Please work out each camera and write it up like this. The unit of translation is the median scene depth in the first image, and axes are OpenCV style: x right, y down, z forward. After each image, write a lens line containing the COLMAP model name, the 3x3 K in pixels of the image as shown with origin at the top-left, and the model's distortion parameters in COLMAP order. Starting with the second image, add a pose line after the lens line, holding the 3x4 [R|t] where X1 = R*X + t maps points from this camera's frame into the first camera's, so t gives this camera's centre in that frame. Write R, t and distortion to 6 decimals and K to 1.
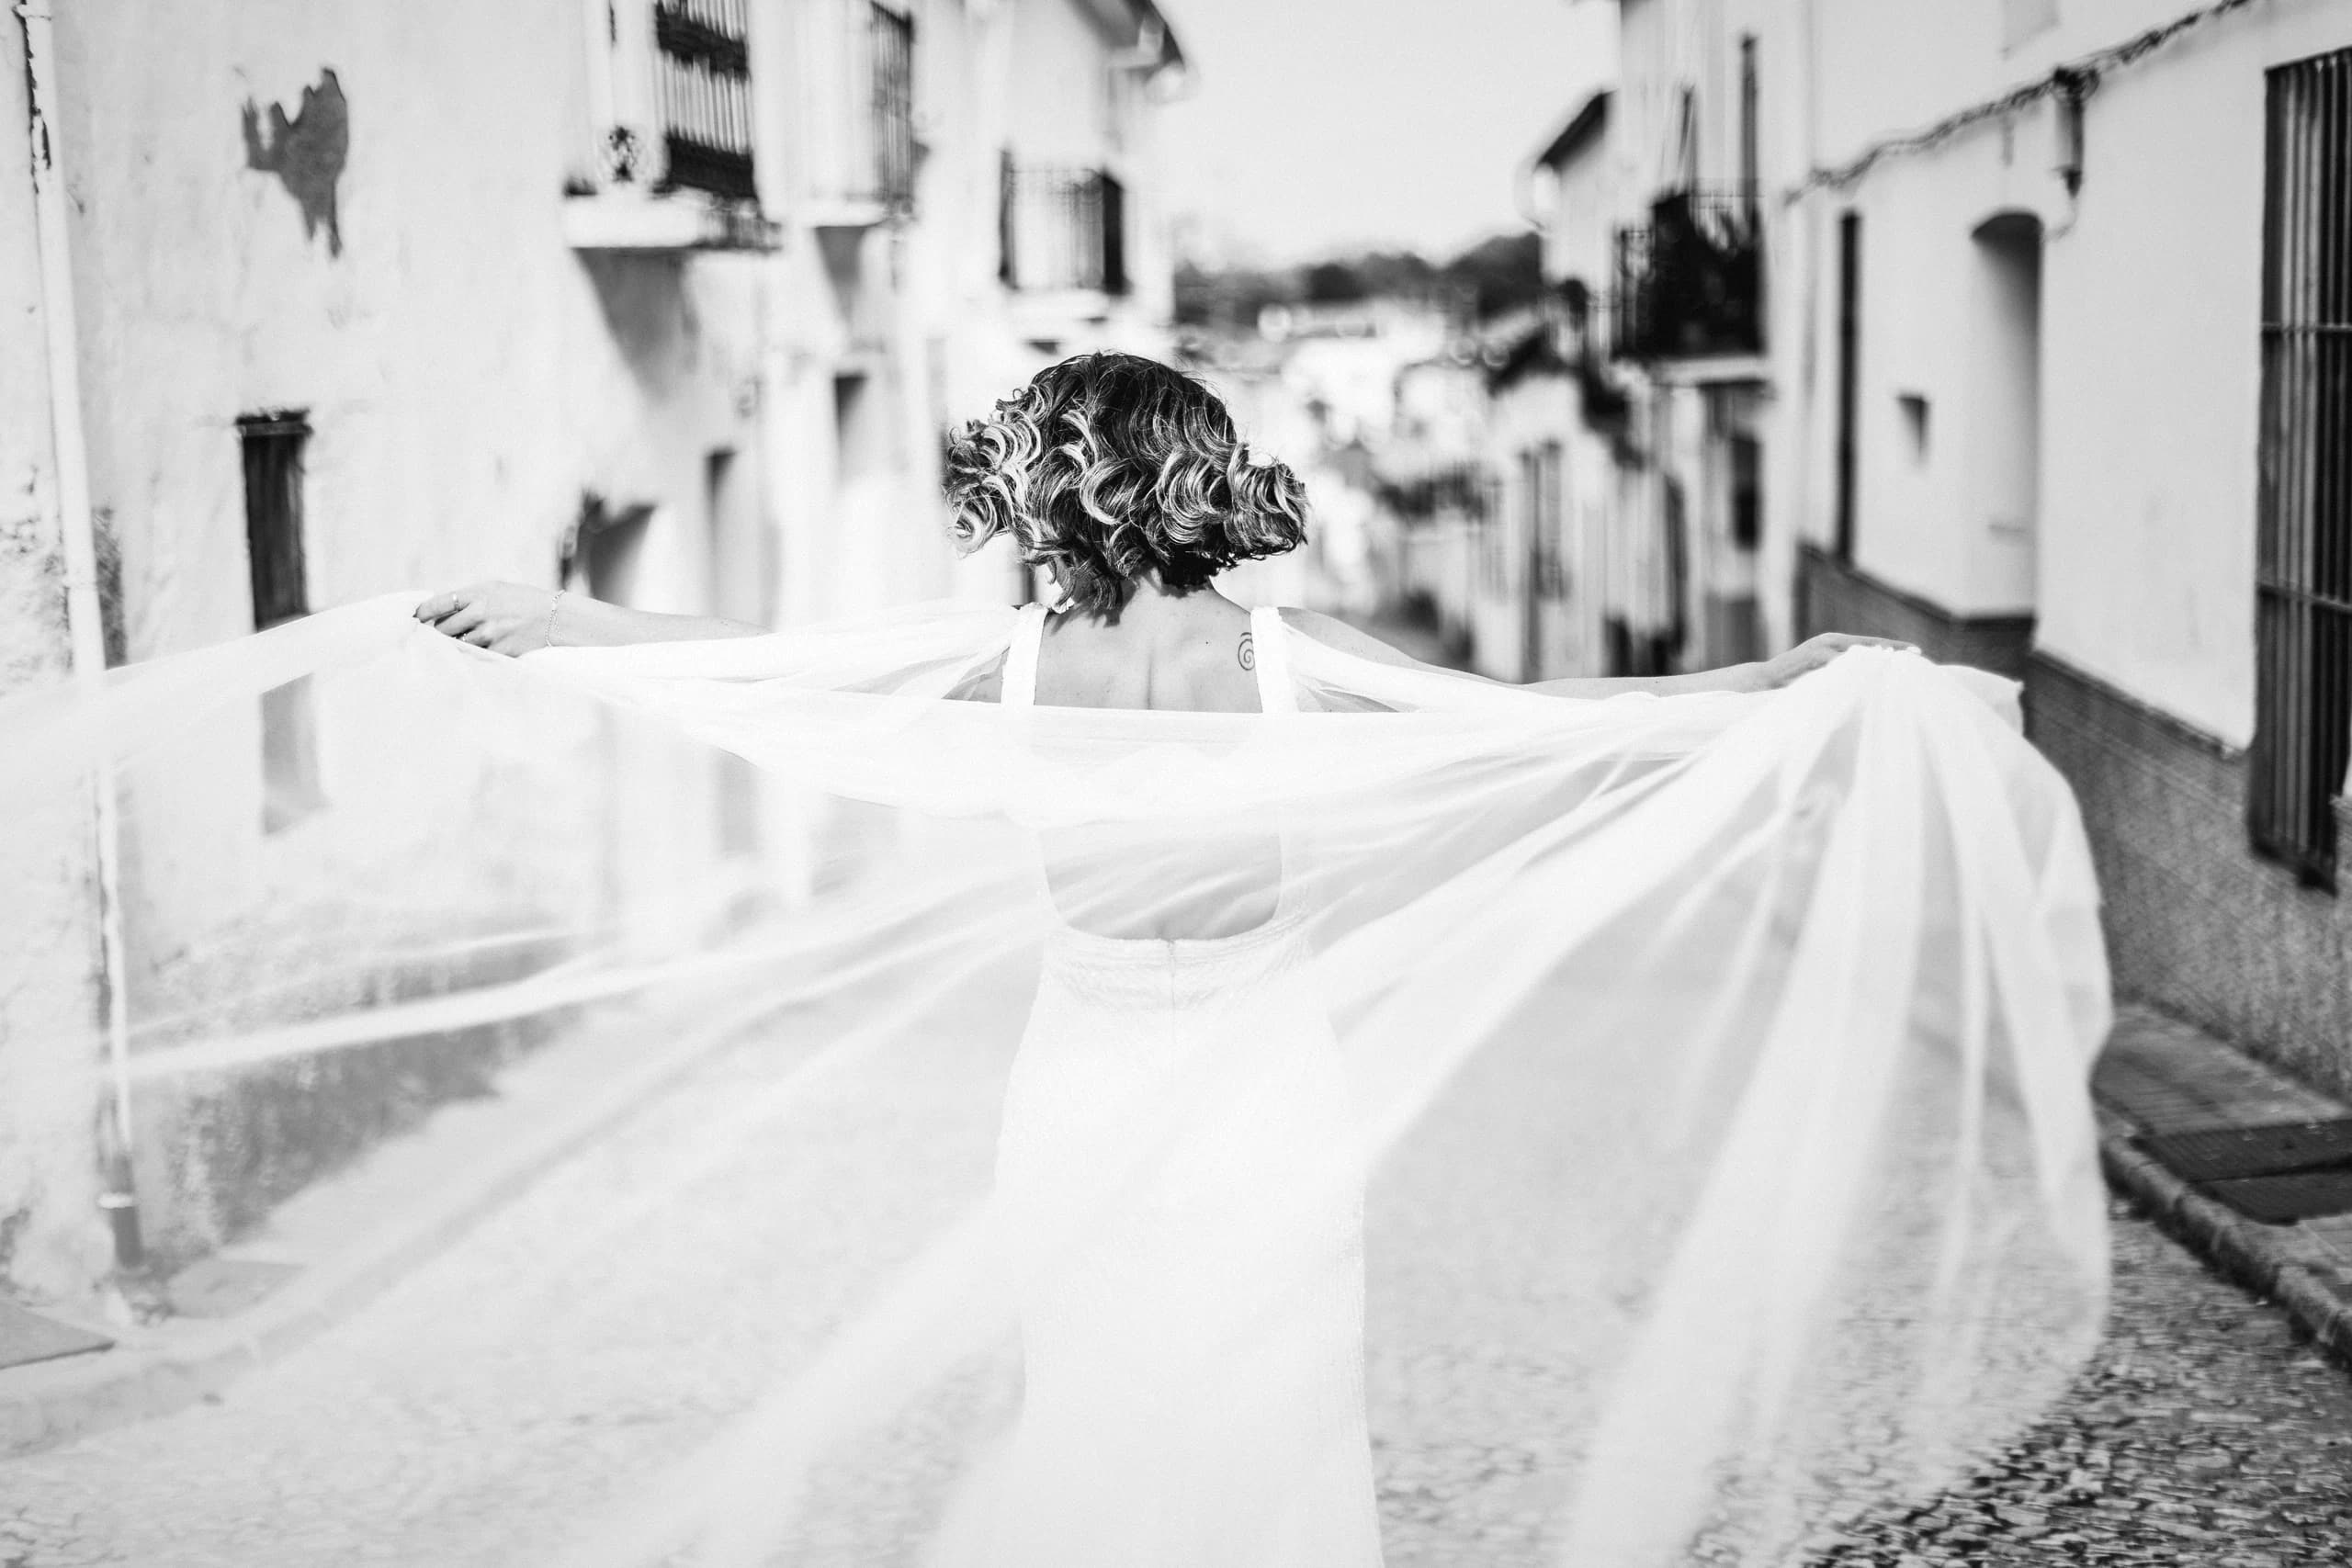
lens RADIAL K [[3388.7, 0, 1251.4], [0, 3388.7, 785.6], [0, 0, 1]] dist [0.009667, -0.009605]
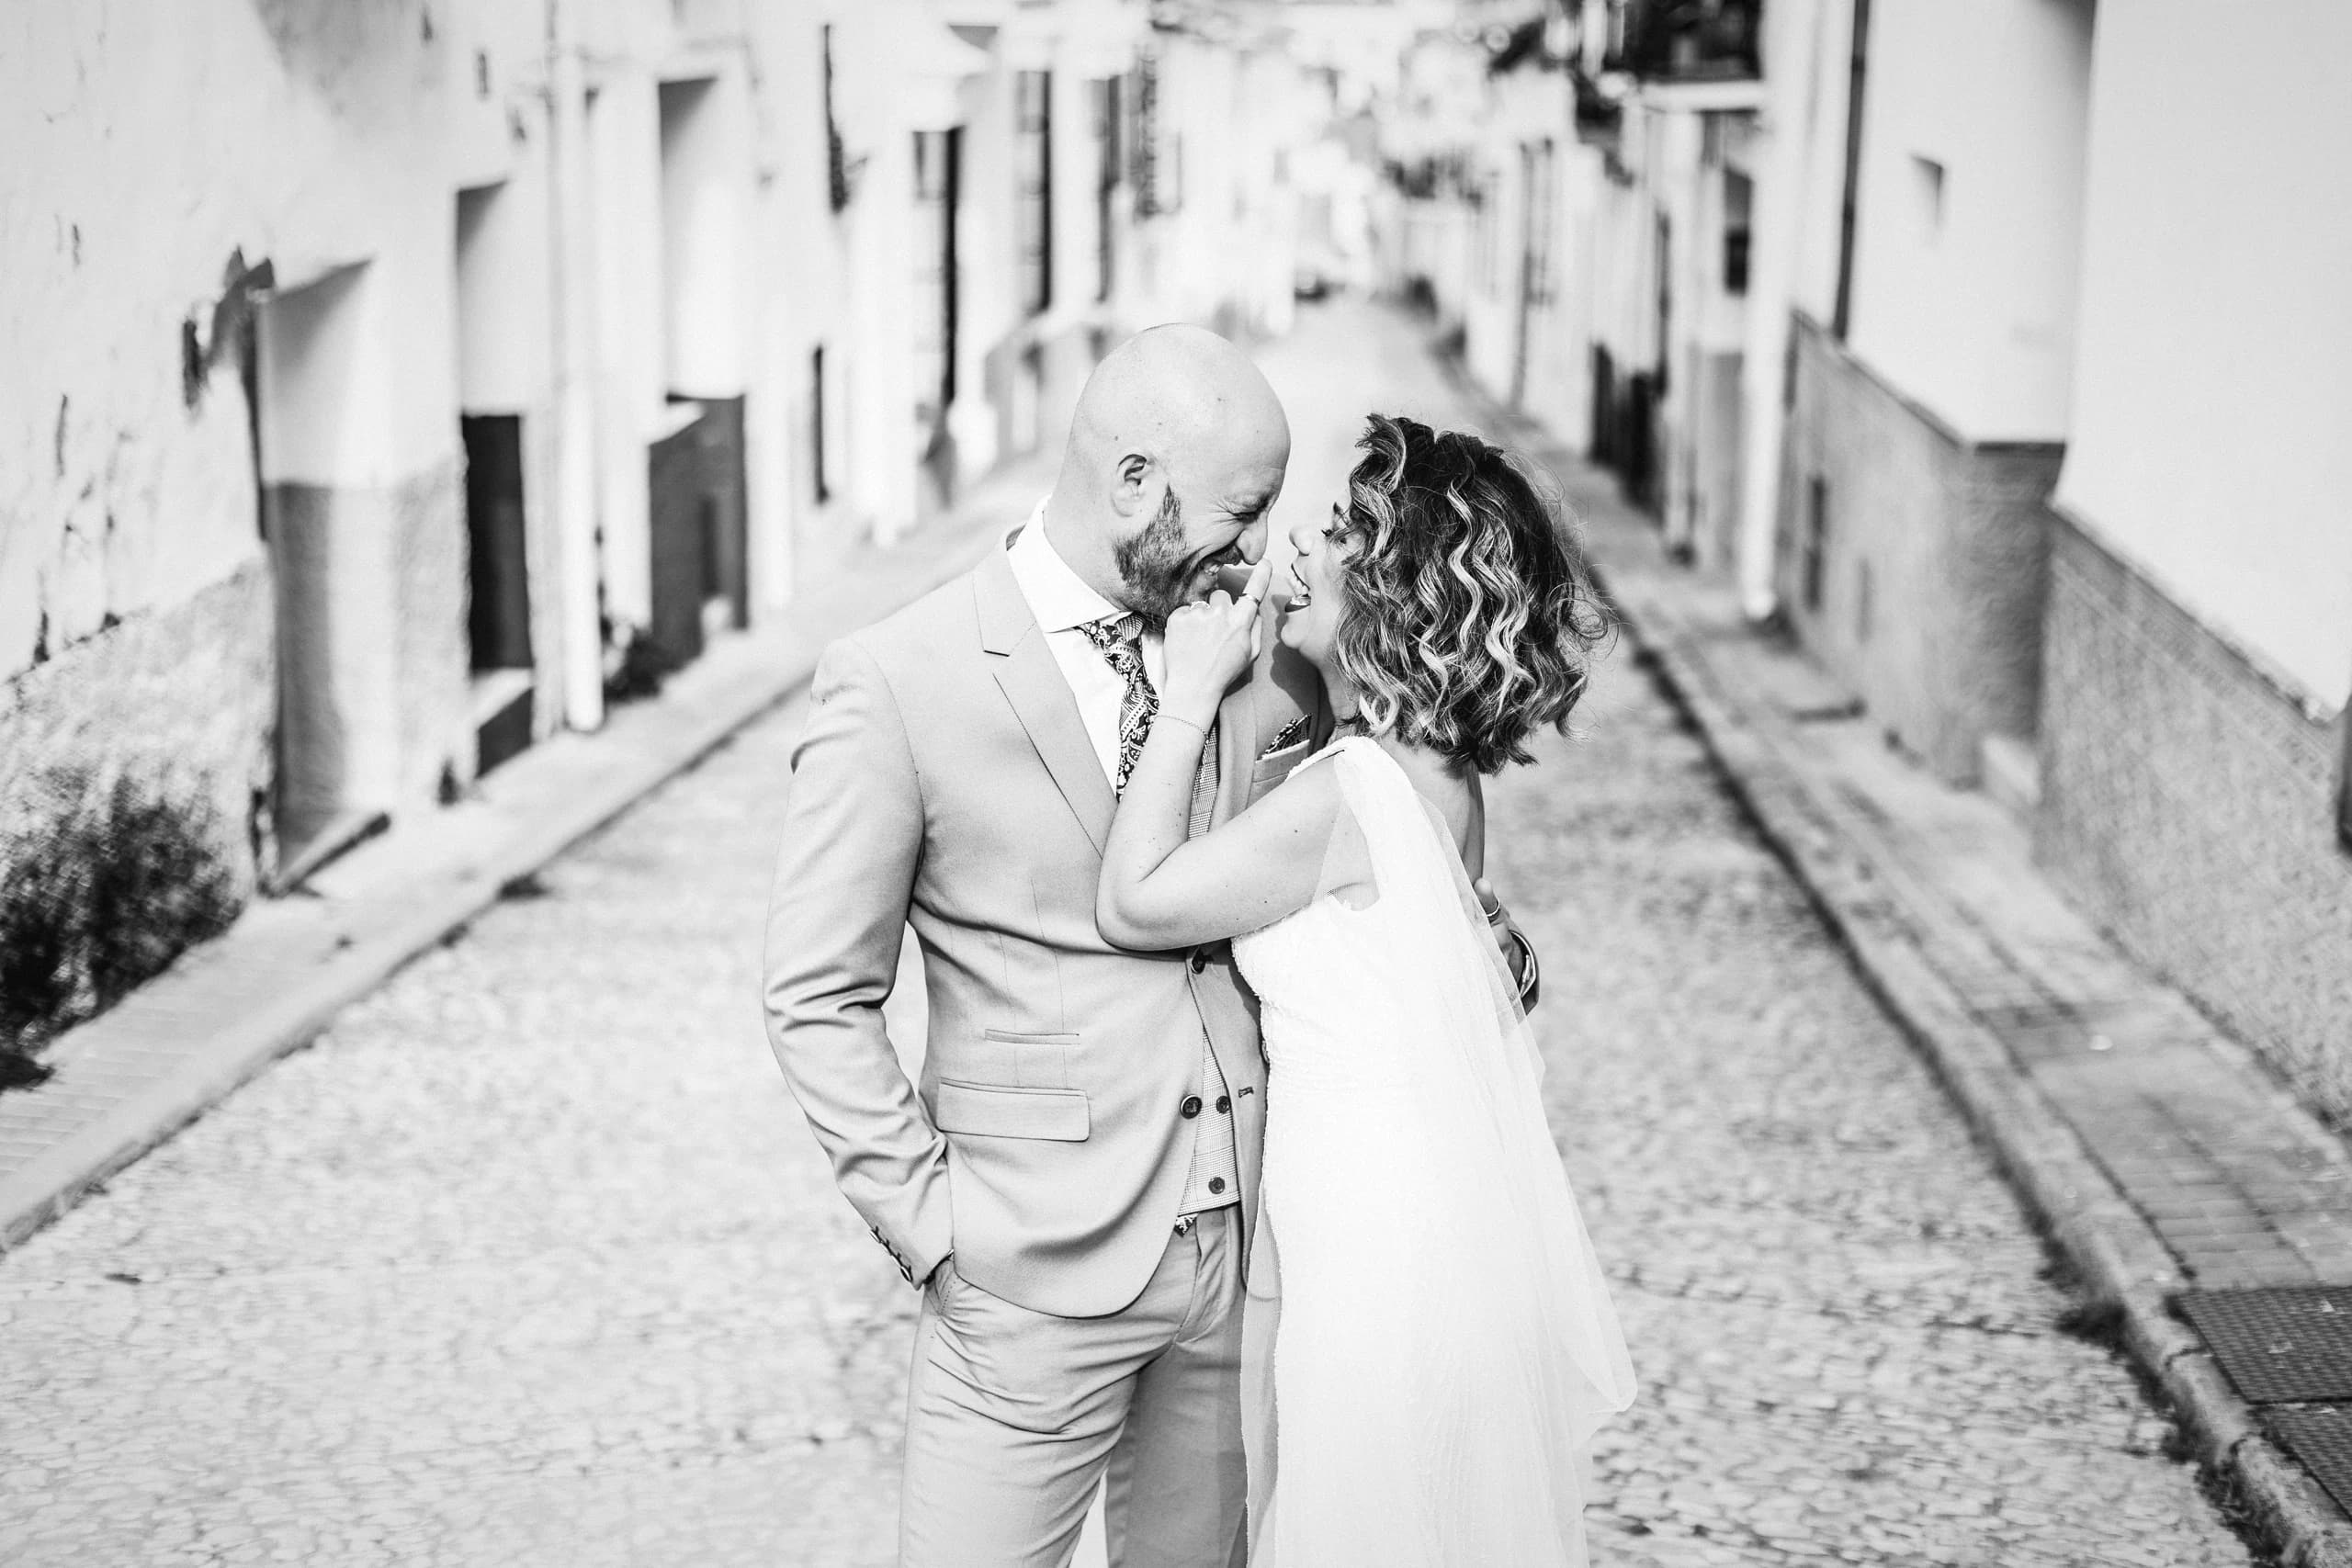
lens RADIAL K [[3388.7, 0, 1251.4], [0, 3388.7, 785.6], [0, 0, 1]] dist [0.009667, -0.009605]
pose [[0.999479, 0.032200, 0.002406, 0.040045], [-0.032281, 0.994688, 0.097744, -0.048118], [0.000754, -0.097771, 0.995209, 0.196961]]
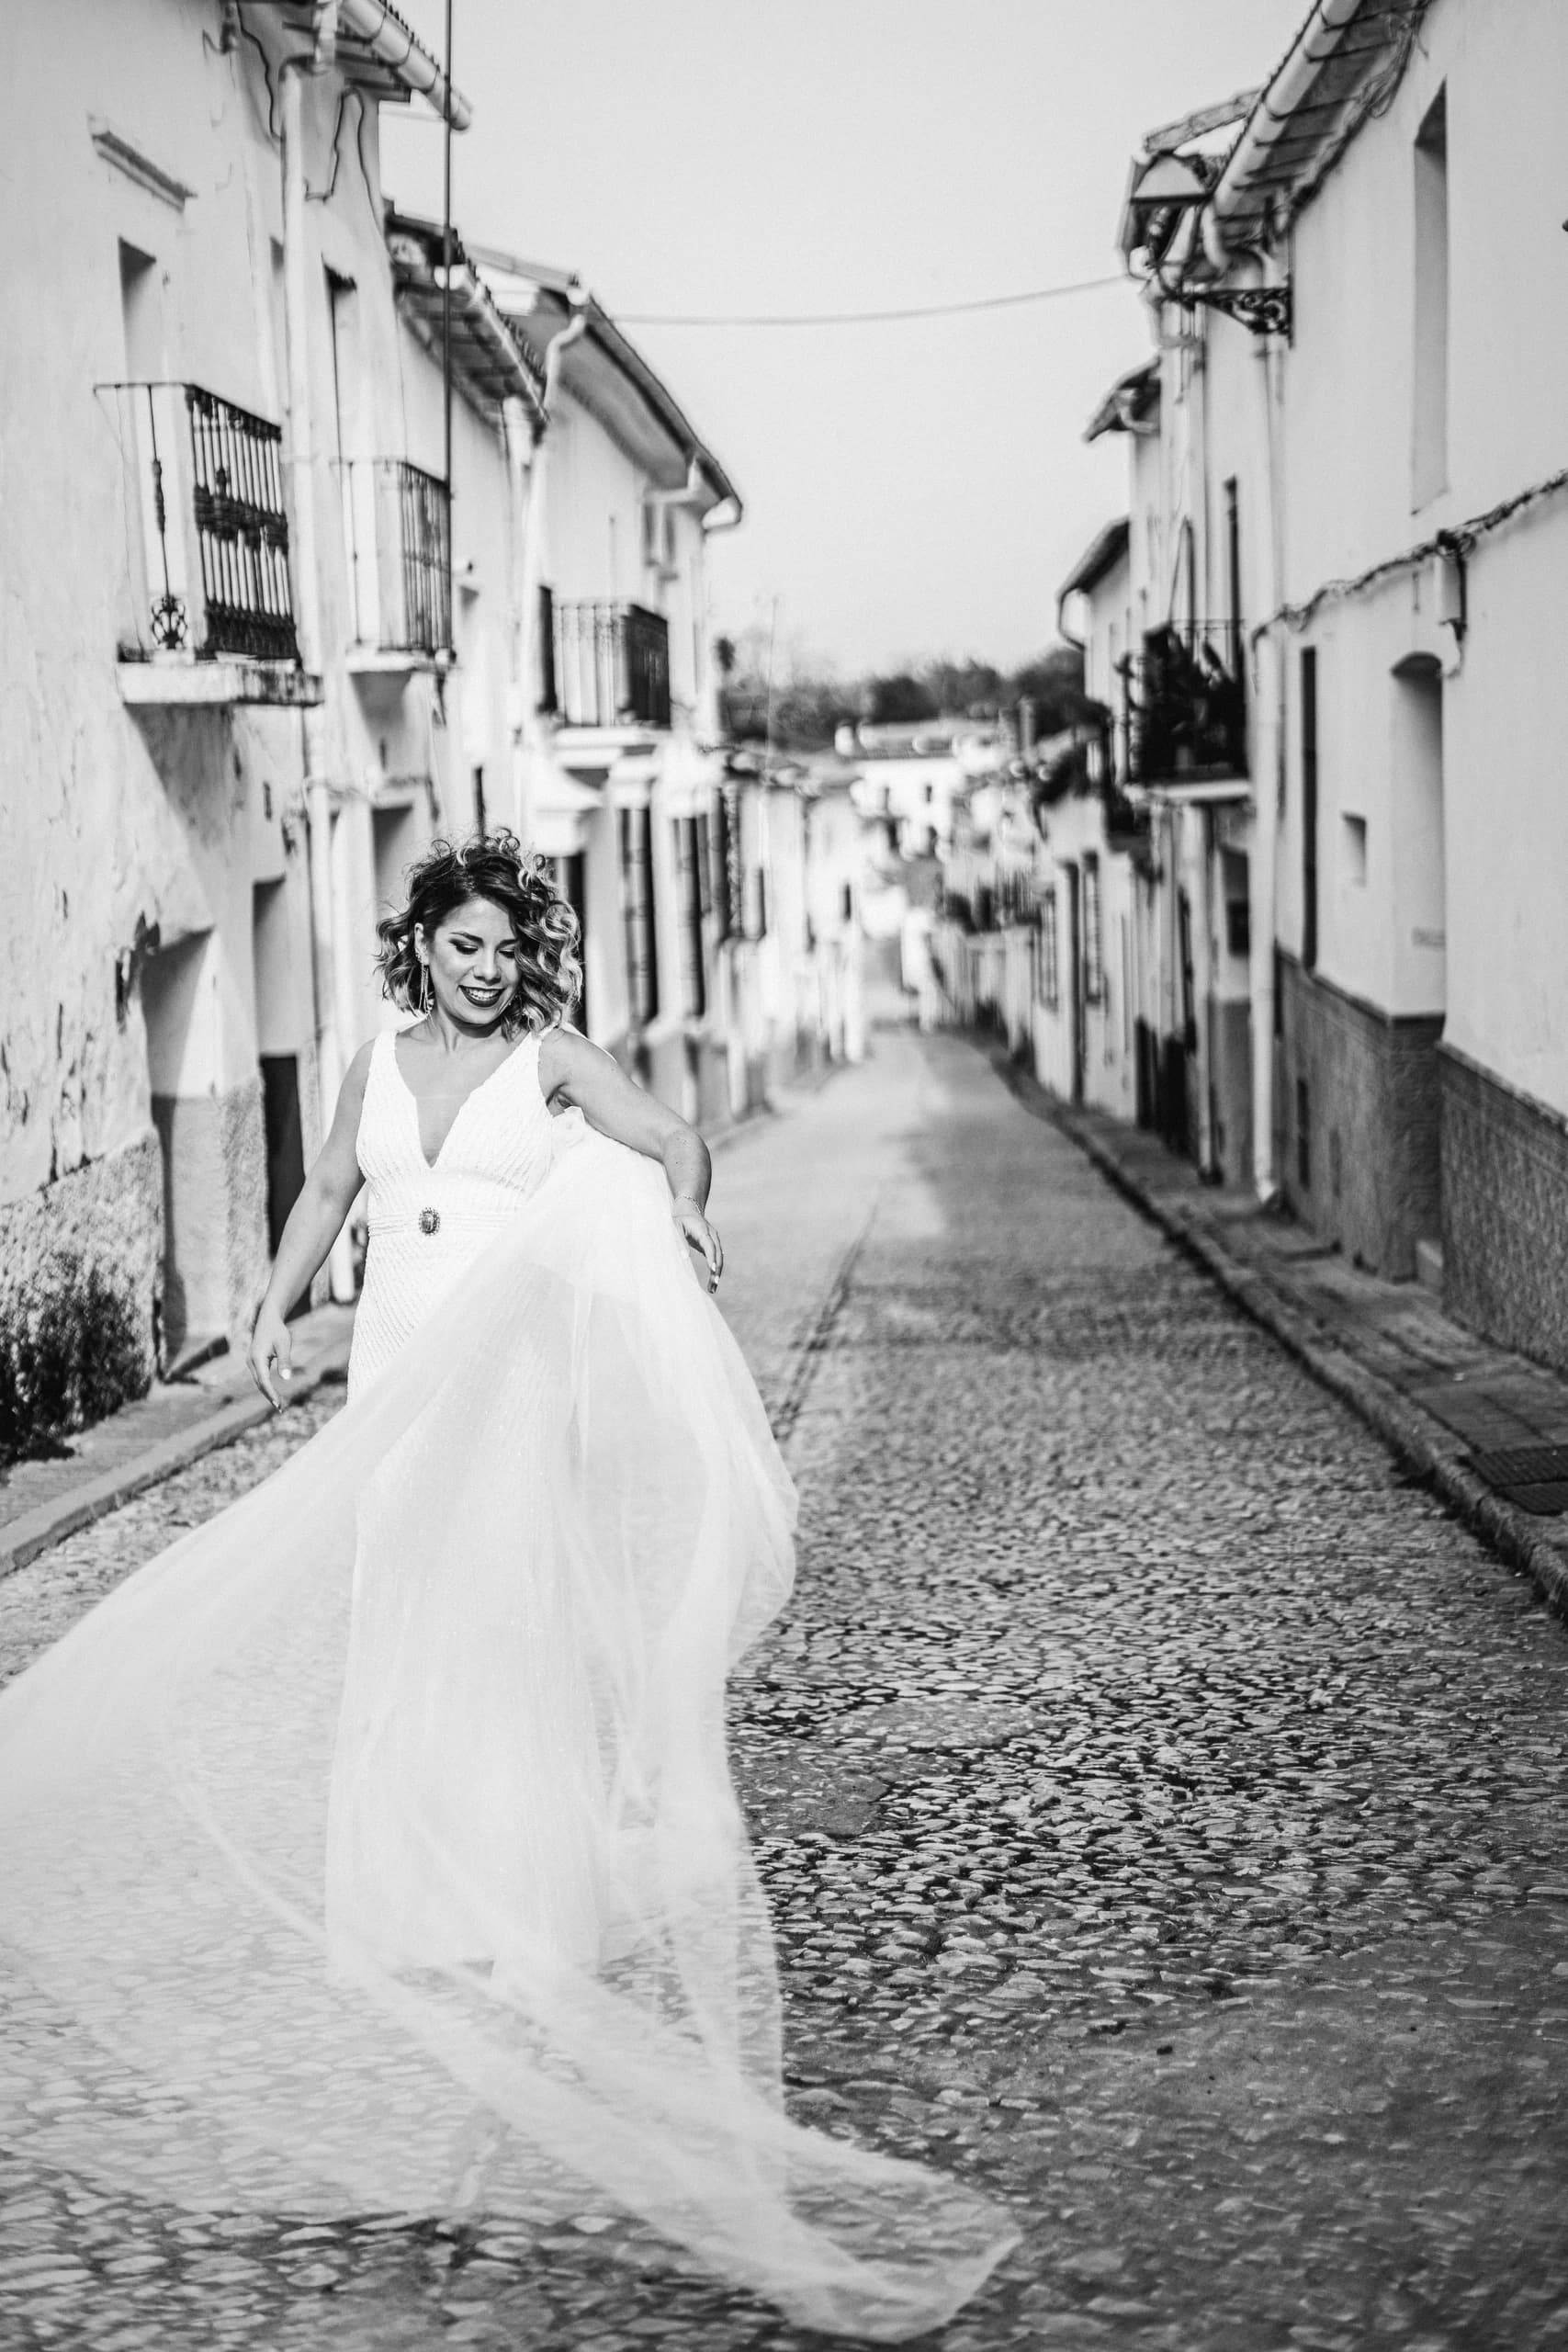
lens RADIAL K [[3388.7, 0, 877.3], [0, 3388.7, 1124.5], [0, 0, 1]] dist [0.009667, -0.009605]
pose [[0.999800, -0.014446, 0.013860, 0.029879], [0.014747, 0.999653, -0.021820, 0.007804], [-0.013540, 0.022020, 0.999666, -0.119686]]
